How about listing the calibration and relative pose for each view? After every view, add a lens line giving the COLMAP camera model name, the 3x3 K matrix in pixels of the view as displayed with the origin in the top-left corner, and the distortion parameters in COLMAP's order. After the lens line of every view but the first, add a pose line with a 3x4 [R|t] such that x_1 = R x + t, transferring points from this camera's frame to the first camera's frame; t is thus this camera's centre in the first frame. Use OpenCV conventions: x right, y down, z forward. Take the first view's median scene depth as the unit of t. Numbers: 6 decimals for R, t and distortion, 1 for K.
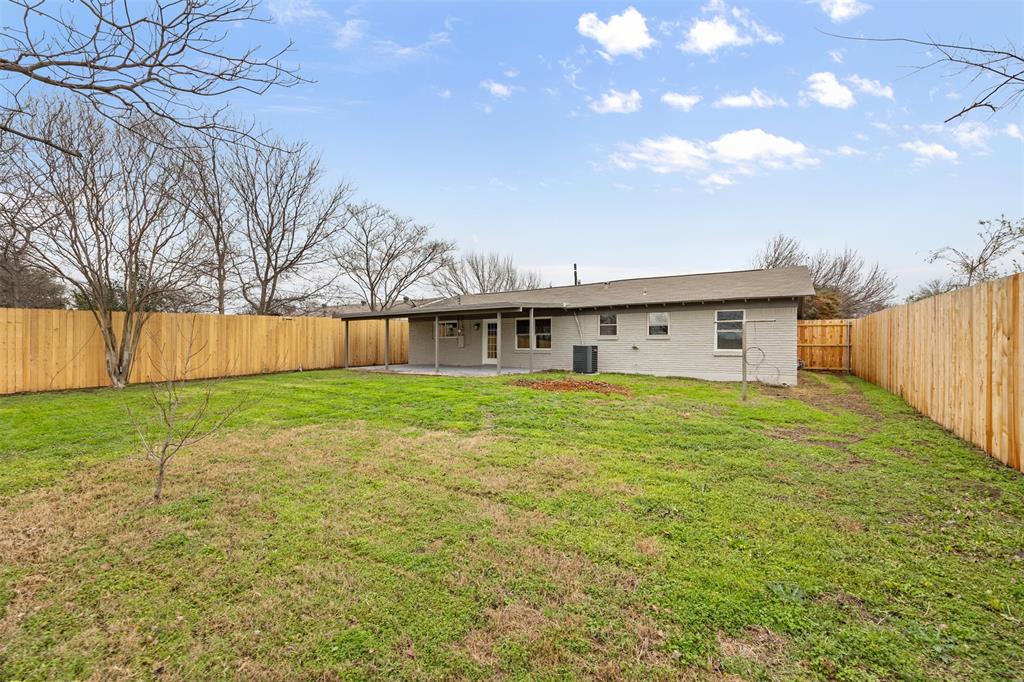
lens RADIAL K [[431.2, 0, 512.0], [0, 431.2, 341.0], [0, 0, 1]] dist [-0.000797, -0.000154]
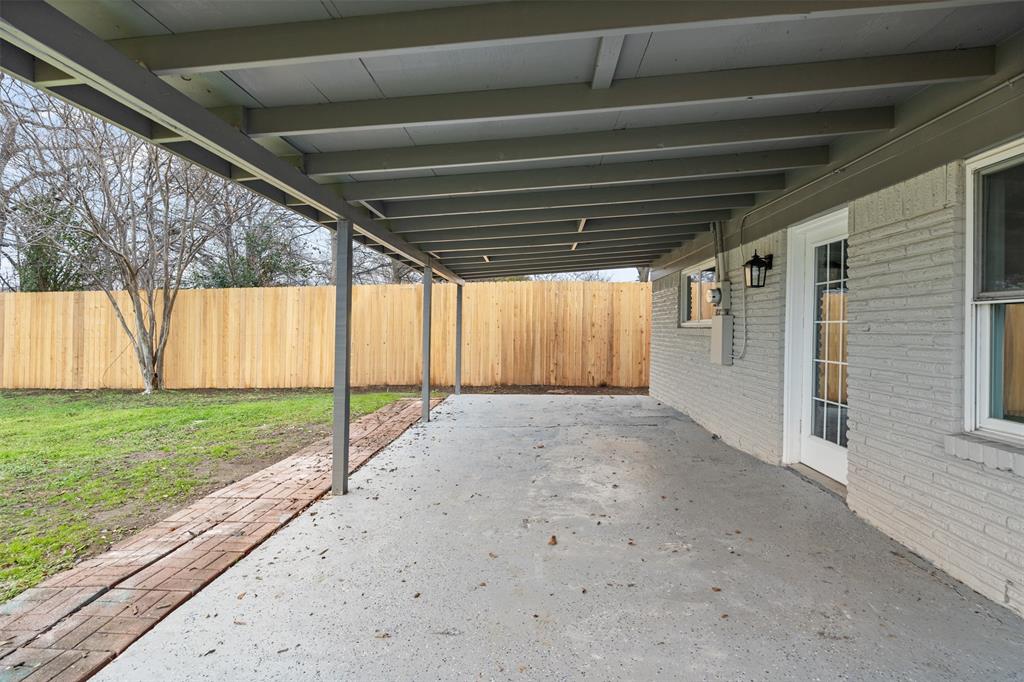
lens RADIAL K [[479.1, 0, 511.4], [0, 479.1, 321.2], [0, 0, 1]] dist [-0.021570, -0.000258]
pose [[0.522890, -0.003836, -0.852392, 0.050779], [-0.003210, 0.999974, -0.006470, -0.007328], [0.852394, 0.006120, 0.522864, 0.789460]]
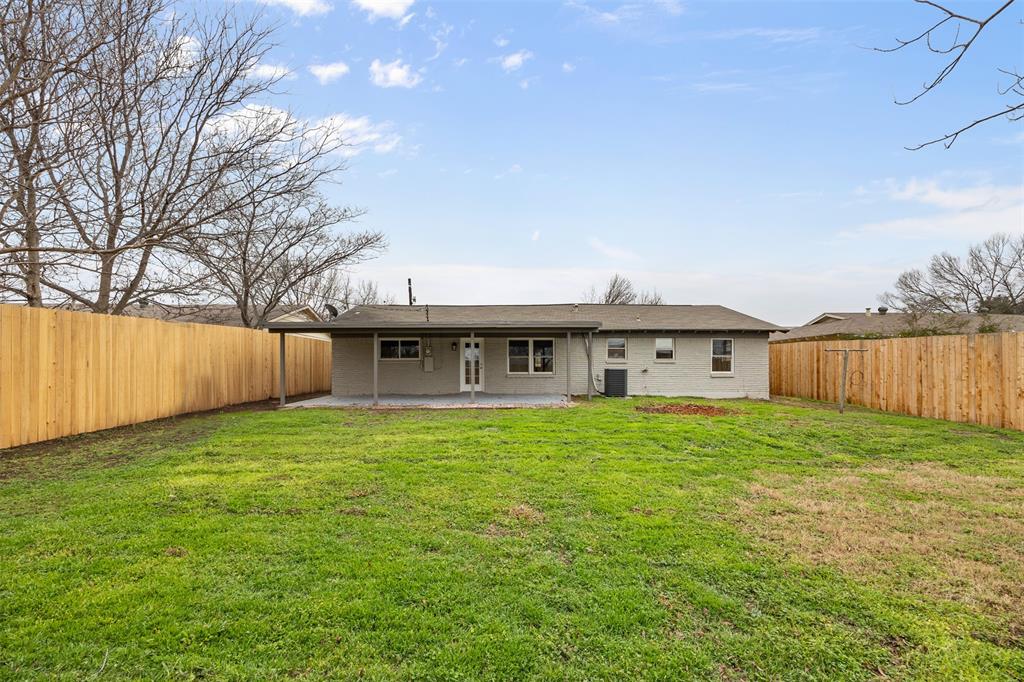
lens RADIAL K [[425.6, 0, 509.6], [0, 425.6, 365.4], [0, 0, 1]] dist [-0.001043, -0.000113]
pose [[0.809017, -0.001521, 0.587783, -0.481235], [-0.002631, 0.999977, 0.006209, -0.002454], [-0.587779, -0.006569, 0.808995, 0.278044]]
